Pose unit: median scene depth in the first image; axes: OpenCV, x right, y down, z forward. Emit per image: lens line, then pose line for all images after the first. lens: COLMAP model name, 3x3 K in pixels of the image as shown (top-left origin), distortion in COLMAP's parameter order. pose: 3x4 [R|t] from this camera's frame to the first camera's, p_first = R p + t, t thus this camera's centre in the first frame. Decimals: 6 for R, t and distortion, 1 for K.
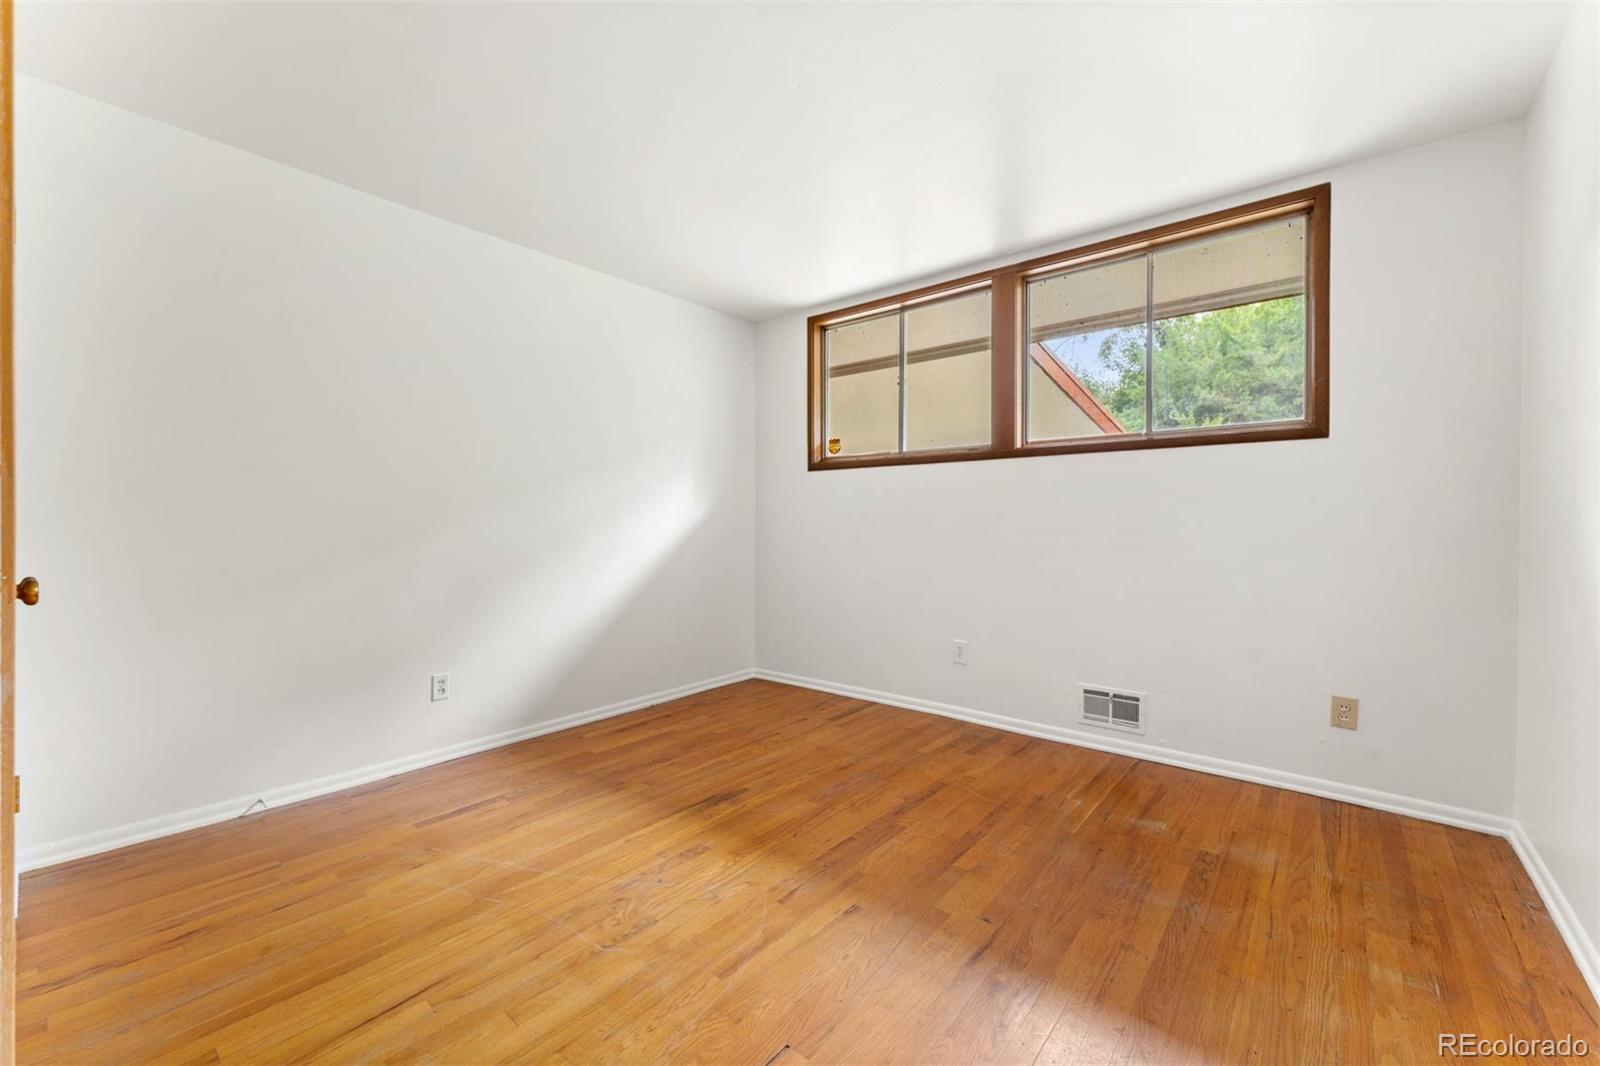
lens RADIAL K [[646.9, 0, 800.0], [0, 646.9, 525.7], [0, 0, 1]] dist [0.000112, 0.000021]
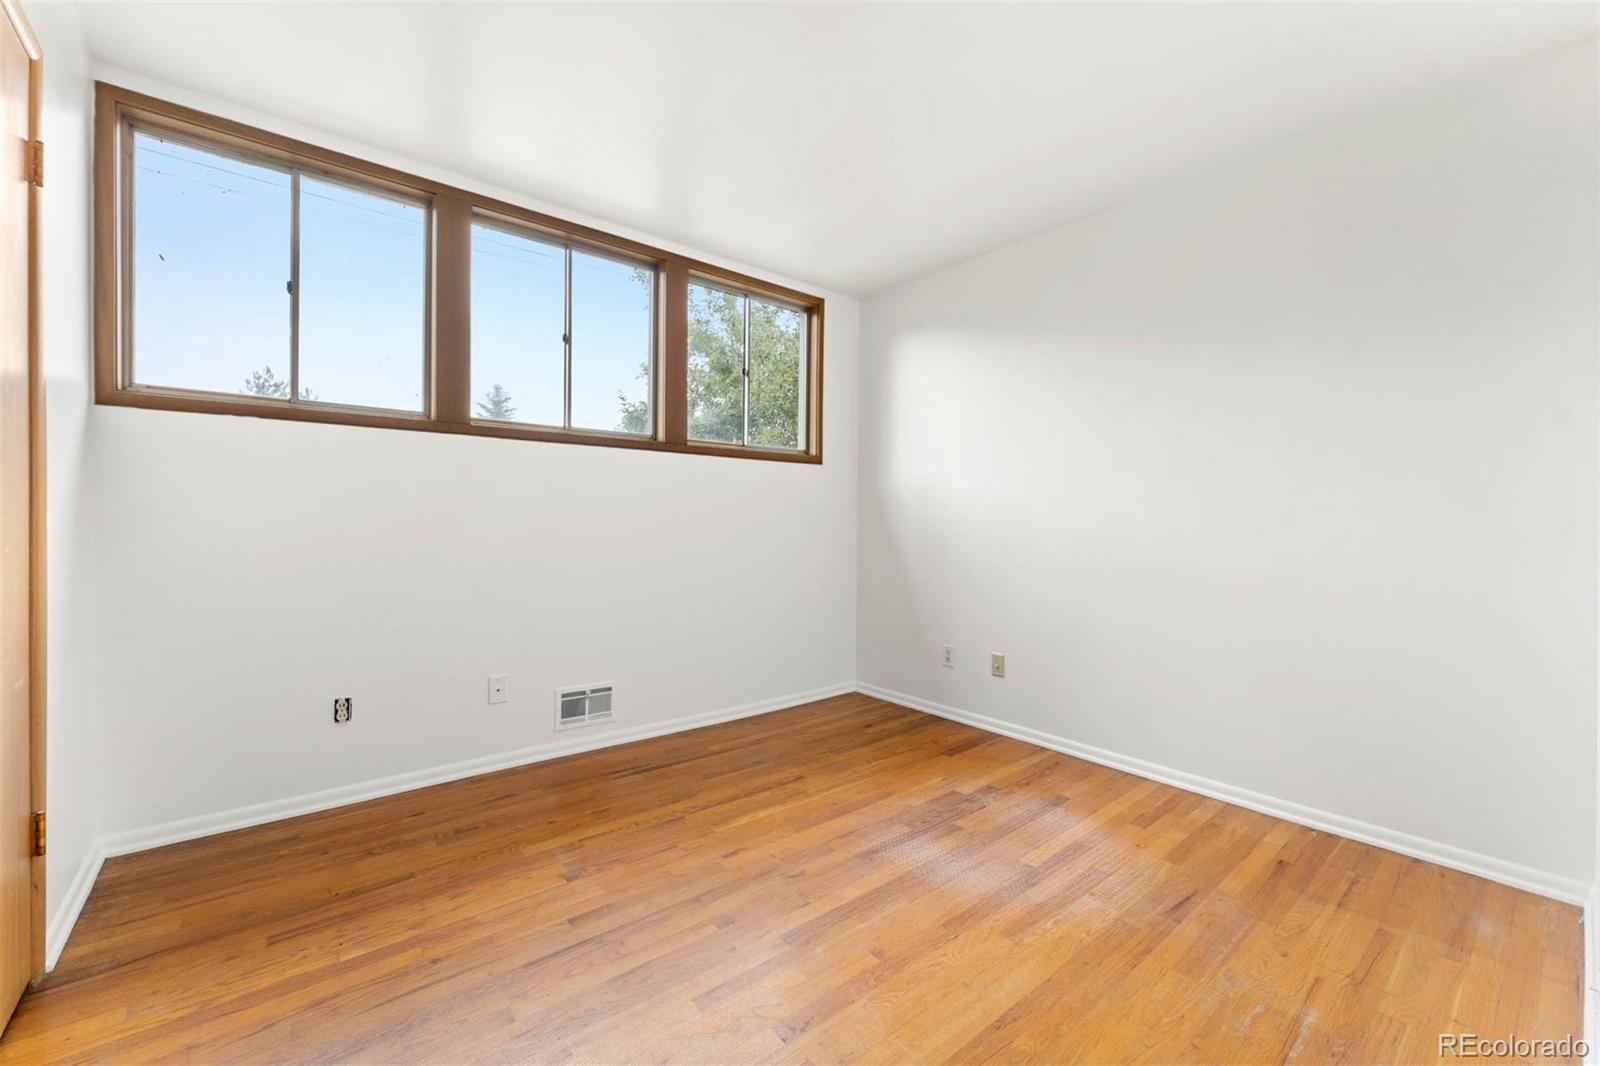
lens RADIAL K [[662.6, 0, 799.4], [0, 662.6, 528.9], [0, 0, 1]] dist [0.019191, 0.000005]
pose [[0.199922, -0.016145, 0.979679, -0.446080], [-0.014026, 0.999715, 0.019338, -0.012157], [-0.979711, -0.017607, 0.199638, 0.482834]]
